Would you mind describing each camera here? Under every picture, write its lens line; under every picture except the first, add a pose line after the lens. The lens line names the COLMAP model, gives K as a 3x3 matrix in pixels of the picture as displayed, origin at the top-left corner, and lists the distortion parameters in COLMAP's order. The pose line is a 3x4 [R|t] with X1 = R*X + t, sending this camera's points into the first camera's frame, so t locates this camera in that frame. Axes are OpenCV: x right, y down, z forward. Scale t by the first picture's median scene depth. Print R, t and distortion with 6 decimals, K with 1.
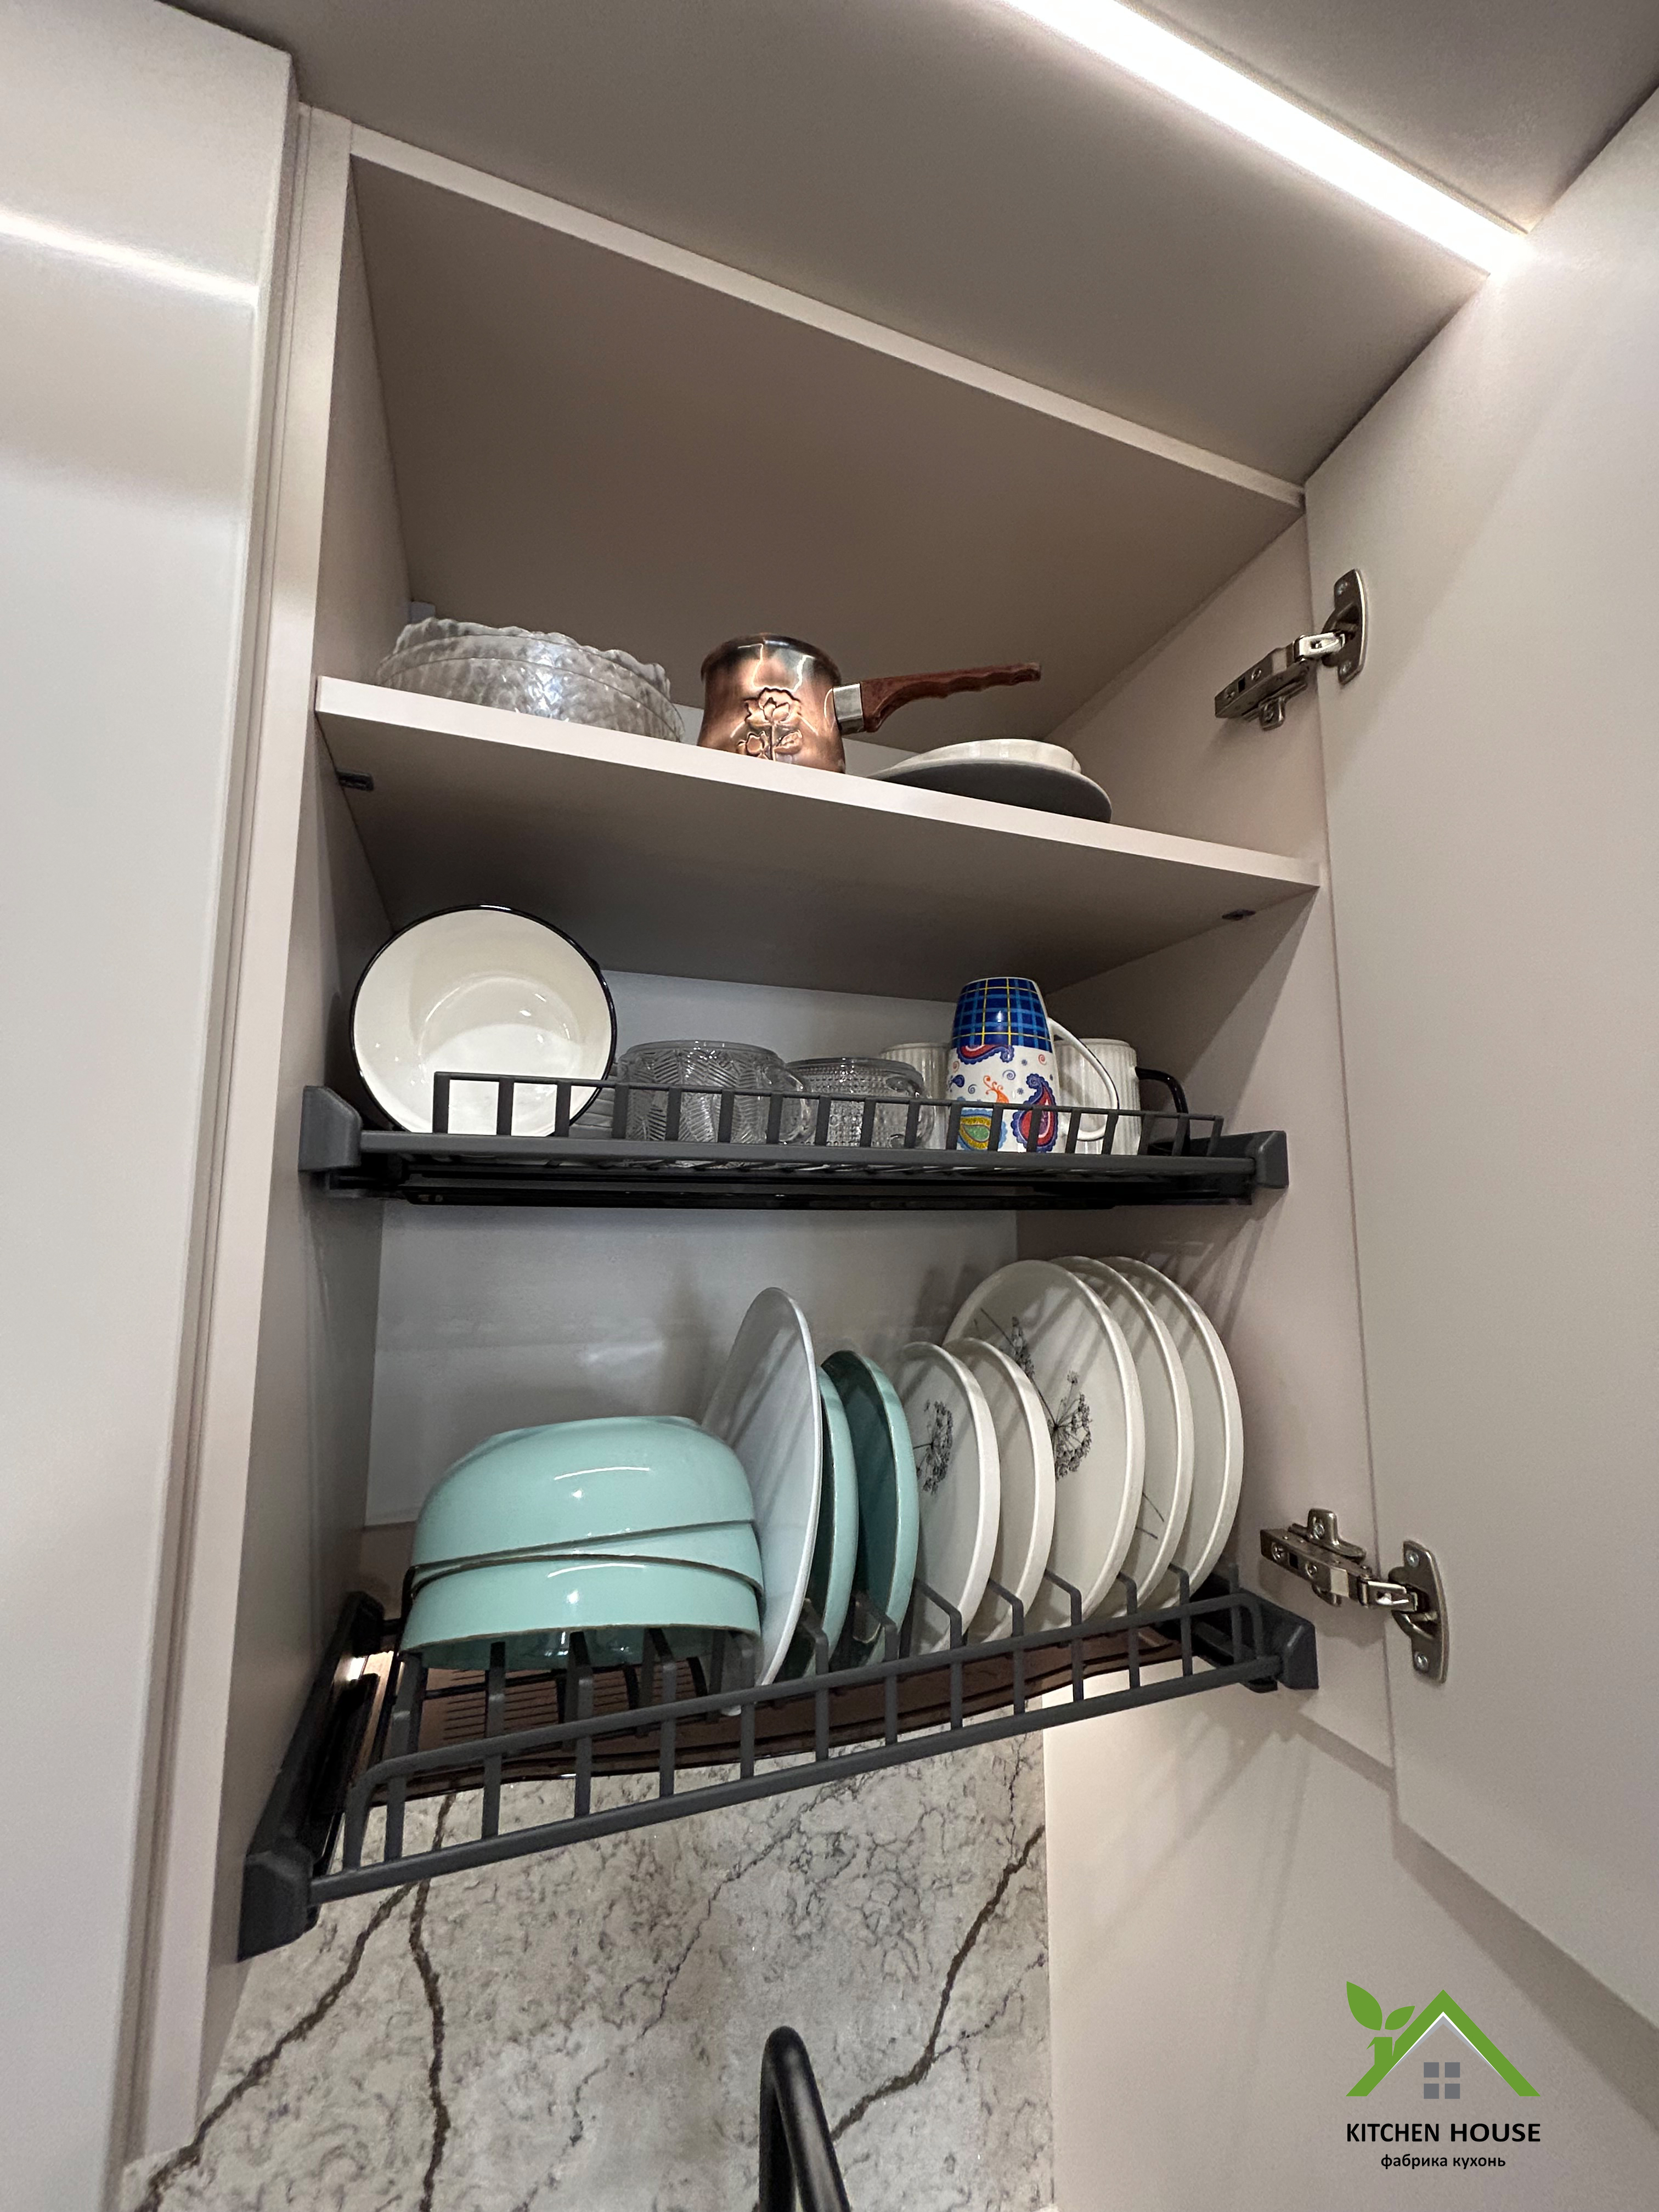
lens RADIAL K [[887.2, 0, 817.6], [0, 887.2, 1104.8], [0, 0, 1]] dist [0.001612, -0.000536]
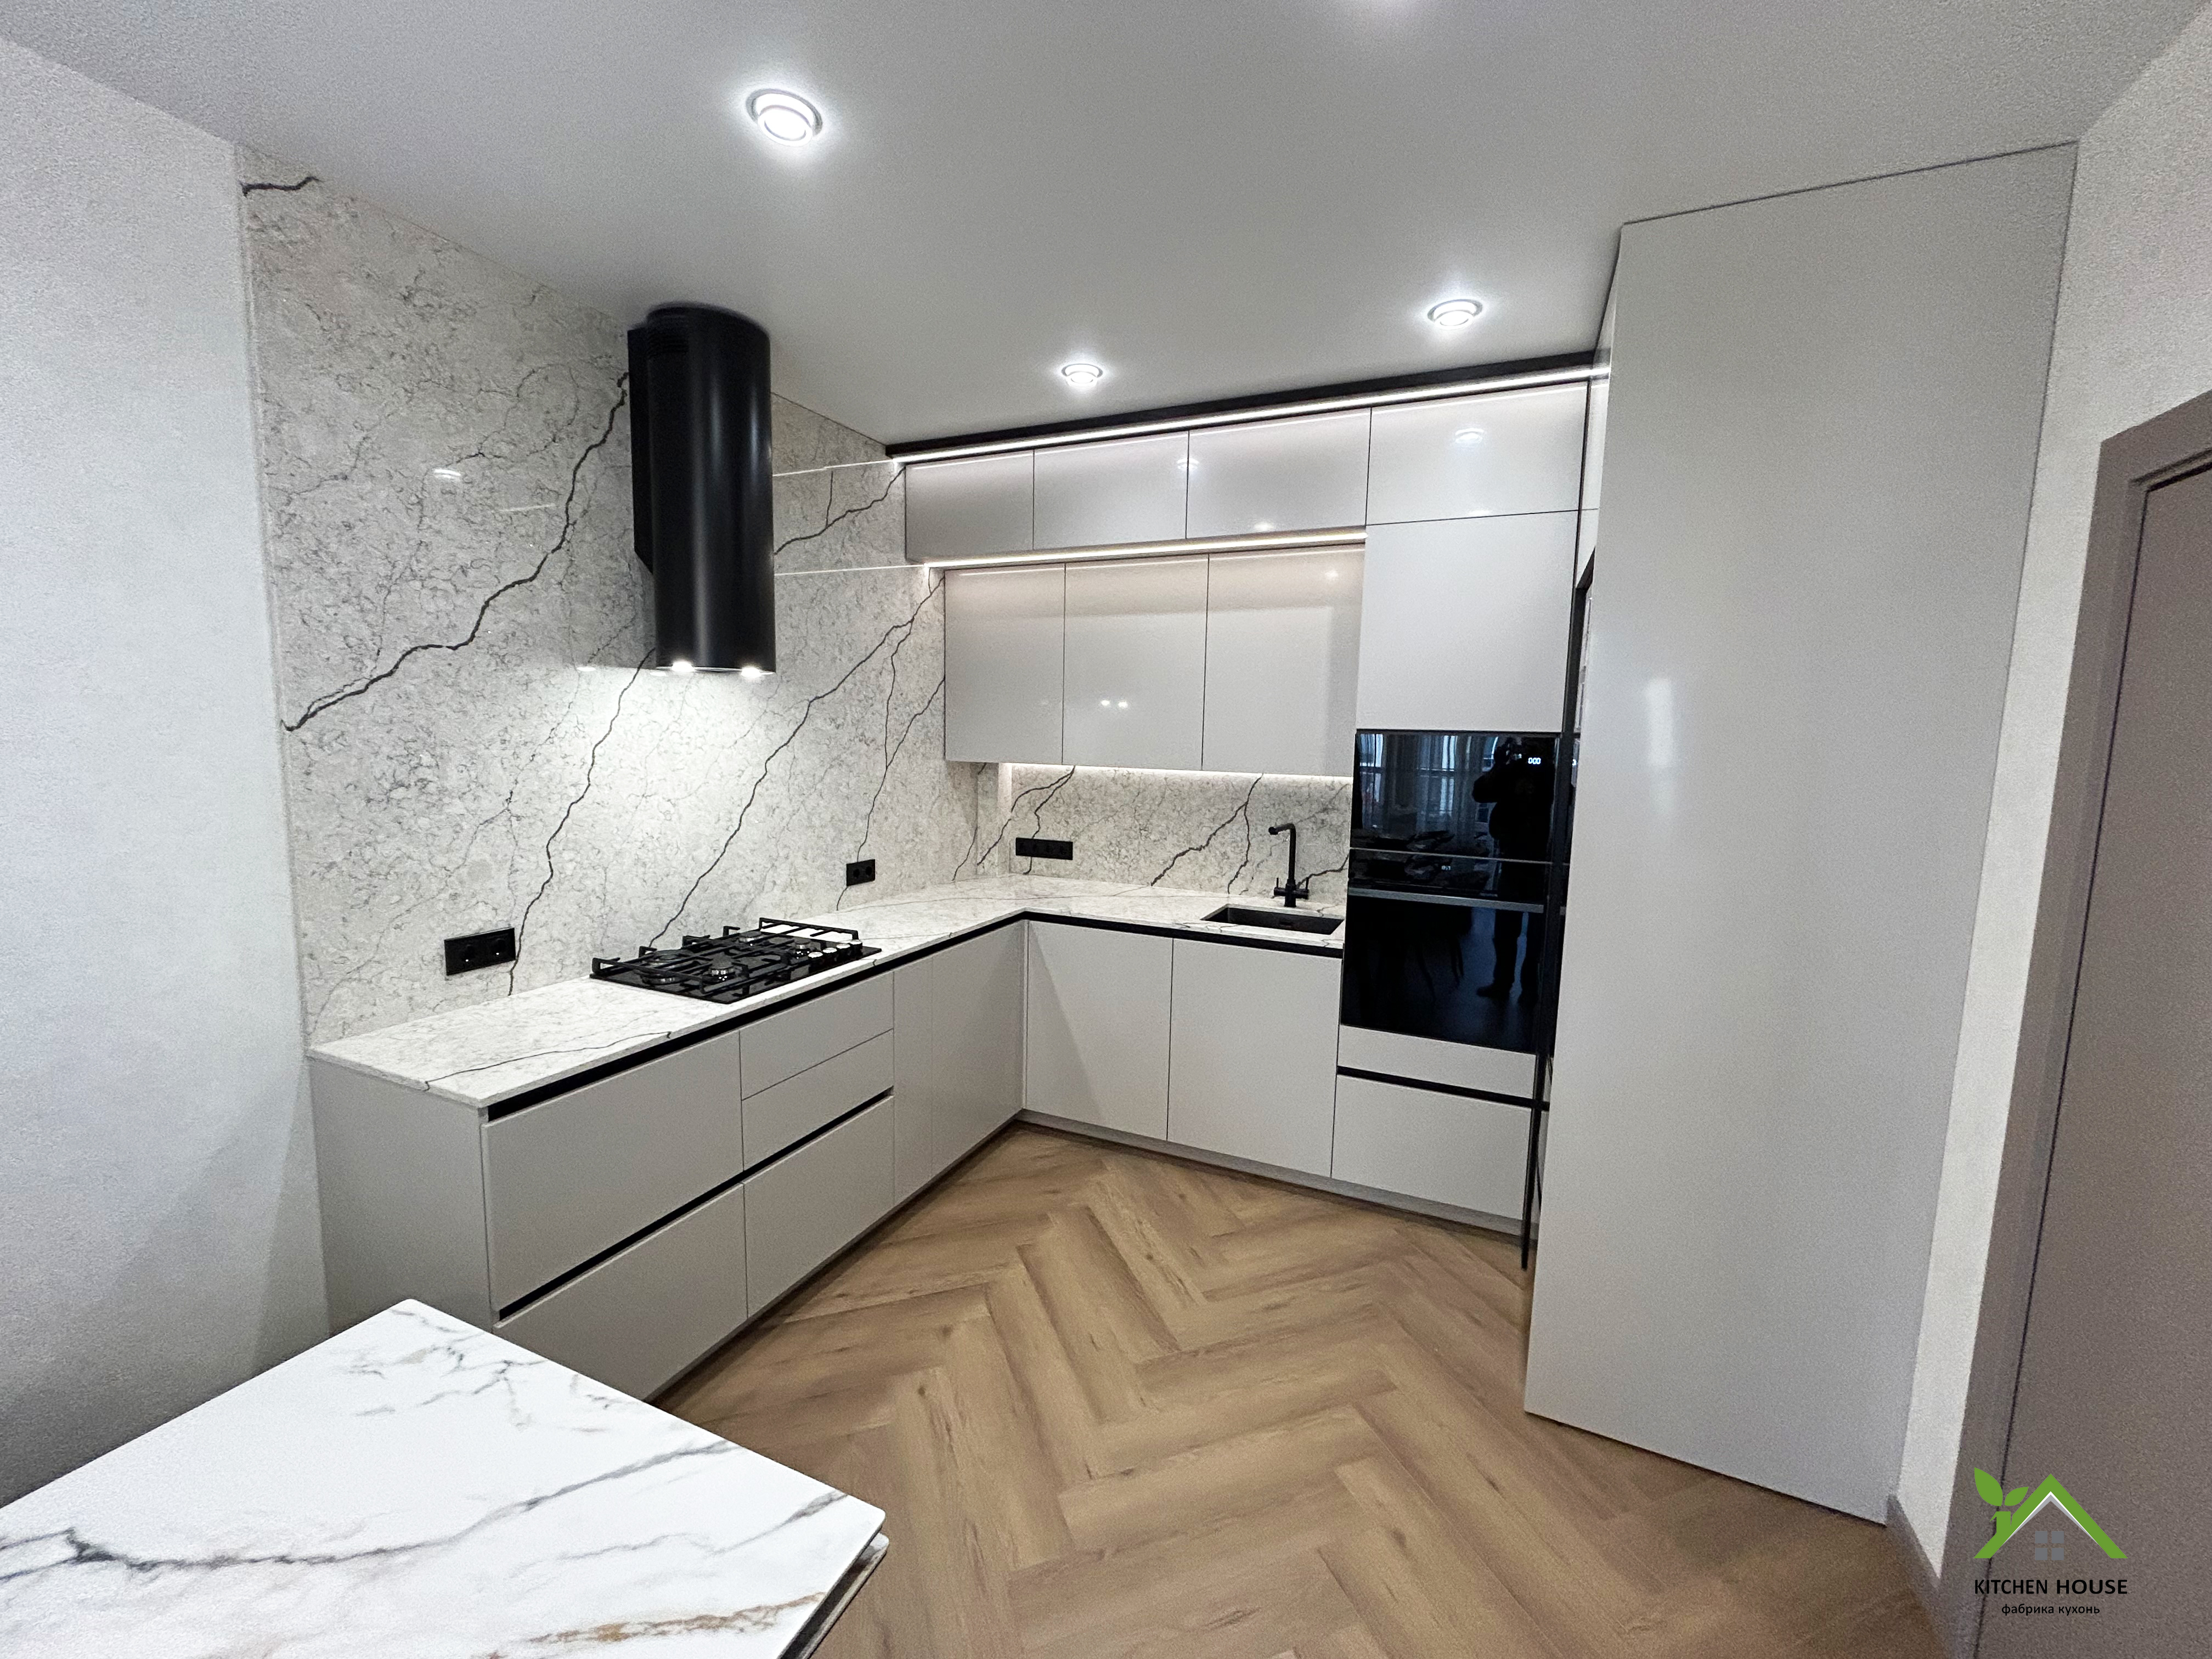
lens RADIAL K [[887.2, 0, 1105.7], [0, 887.2, 824.1], [0, 0, 1]] dist [0.001612, -0.000536]
pose [[0.710589, 0.084949, -0.698460, 2.789155], [0.057523, 0.982348, 0.177999, -0.084919], [0.701252, -0.166662, 0.693160, -3.468981]]
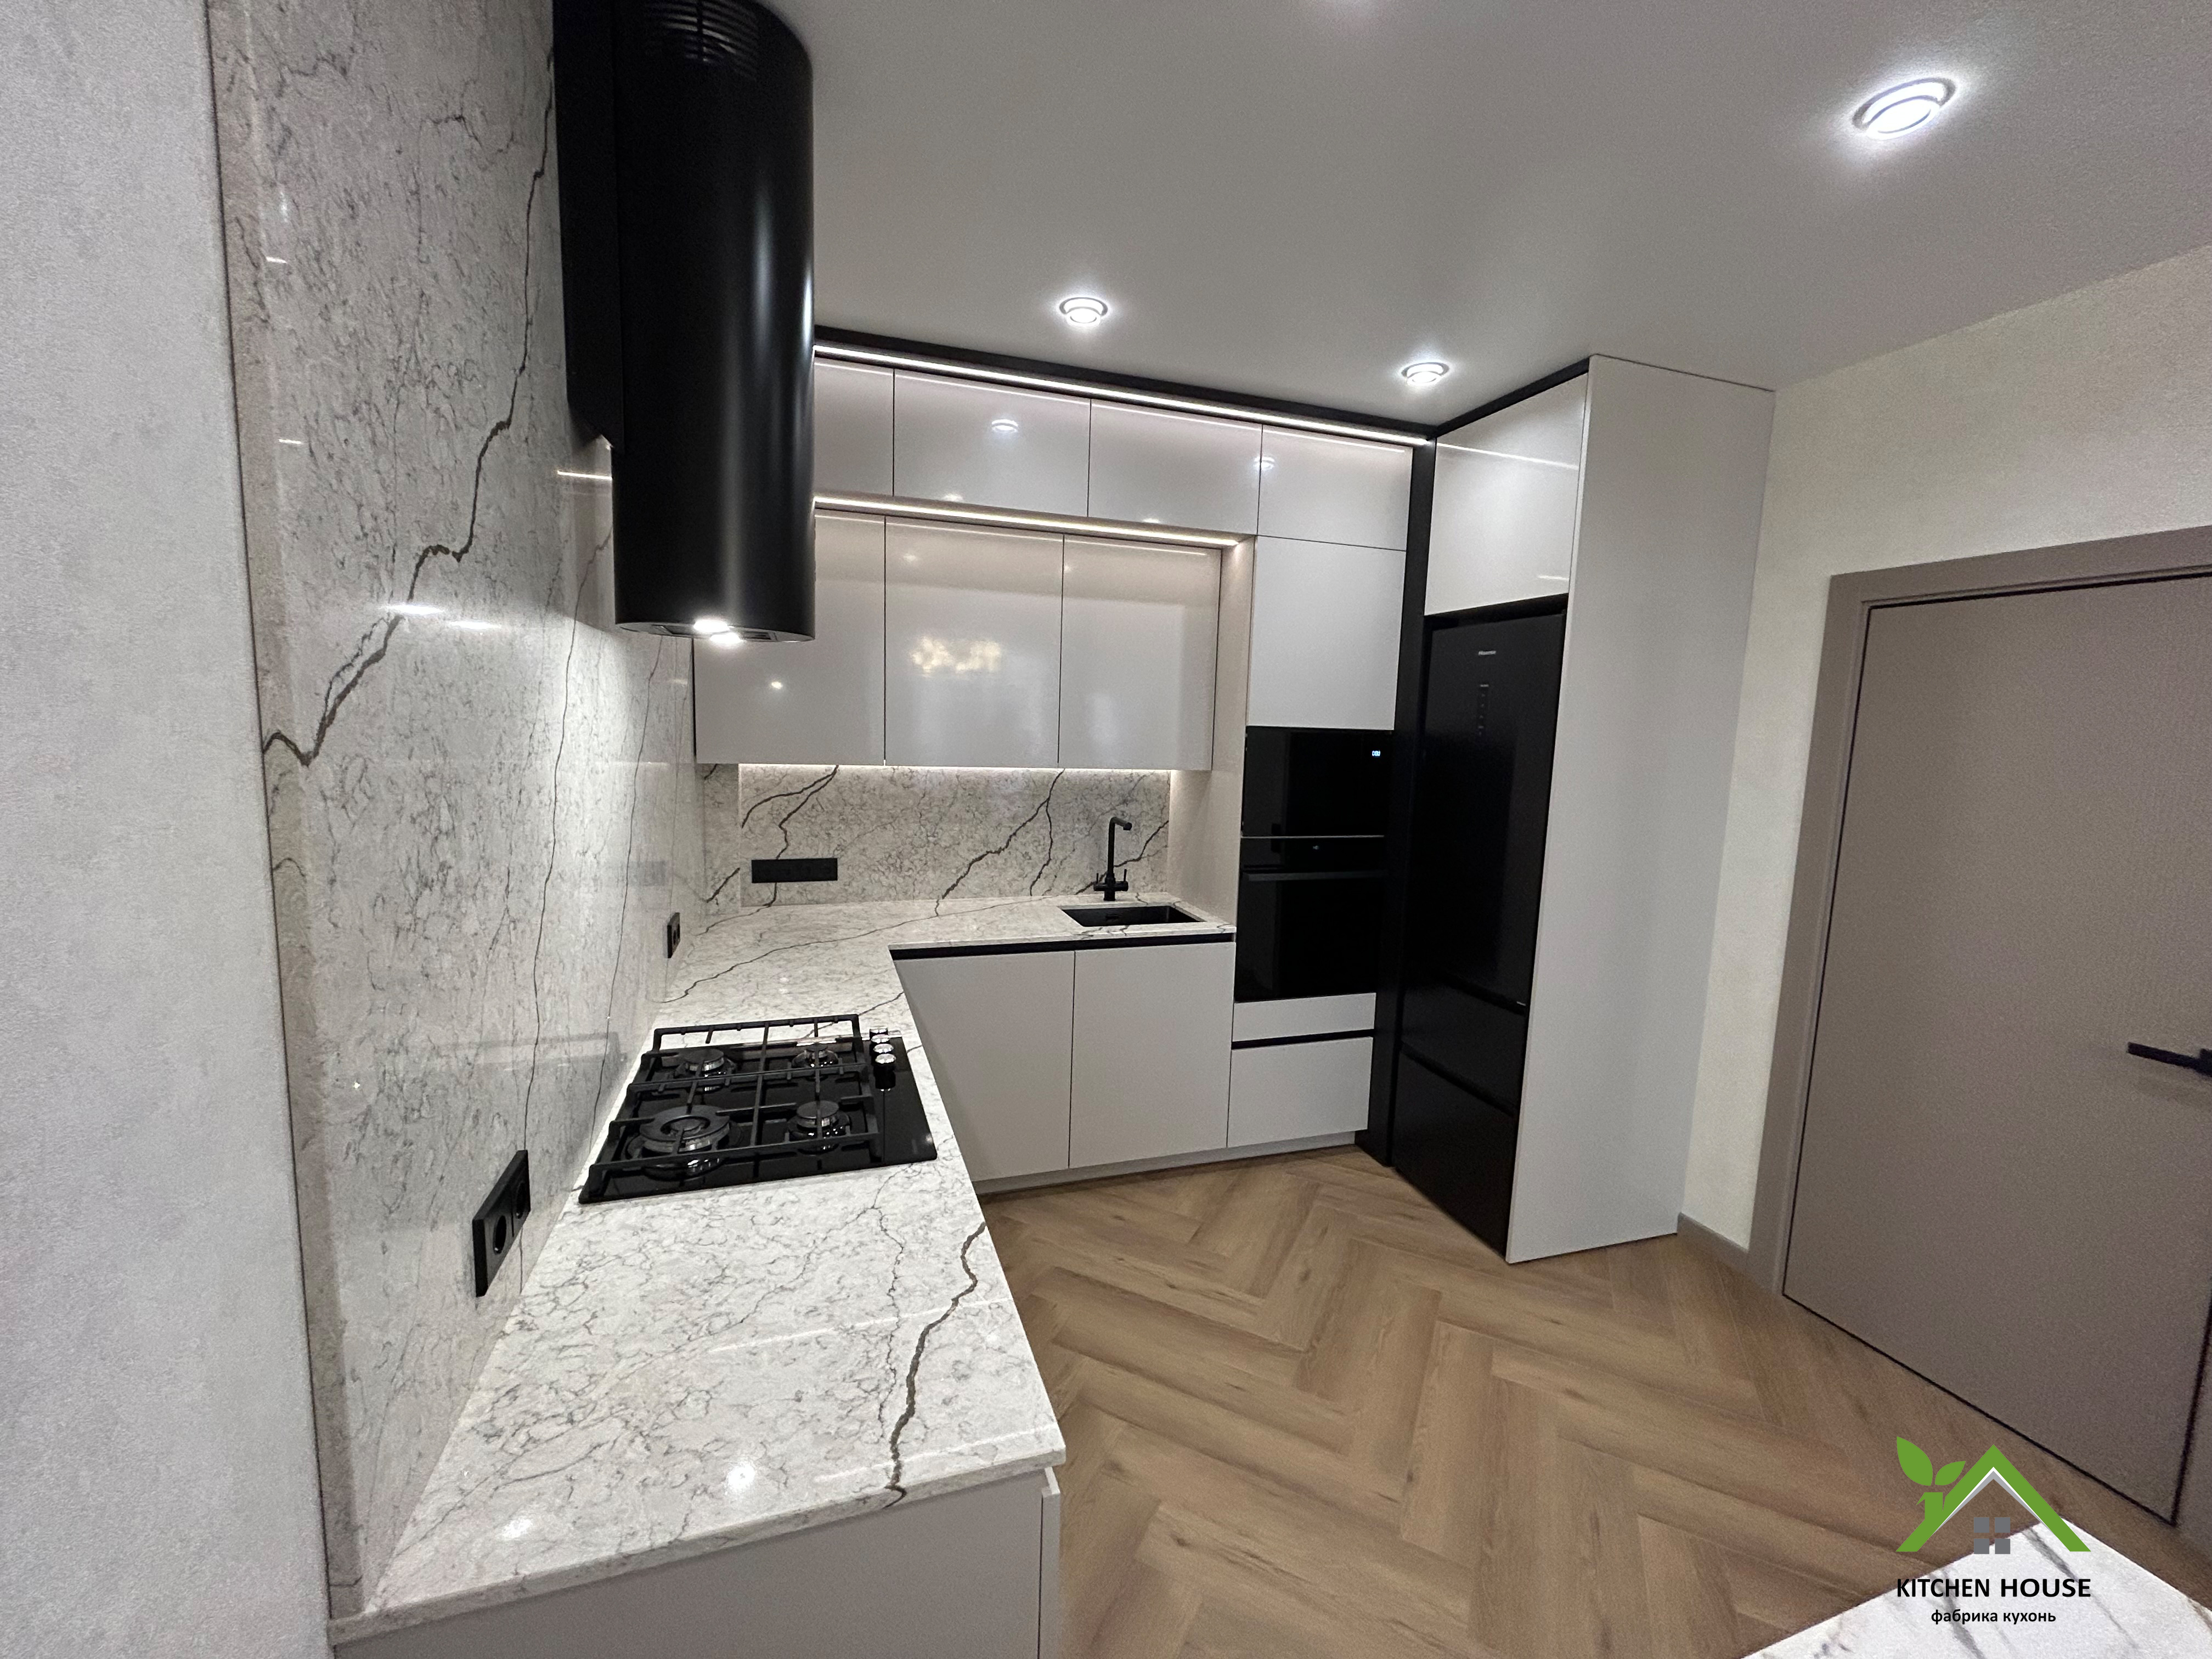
lens RADIAL K [[887.2, 0, 1106.3], [0, 887.2, 826.3], [0, 0, 1]] dist [0.001612, -0.000536]
pose [[0.999129, 0.029107, -0.029911, 0.086070], [-0.021890, 0.975648, 0.218248, -0.180184], [0.035535, -0.217403, 0.975435, -4.158924]]
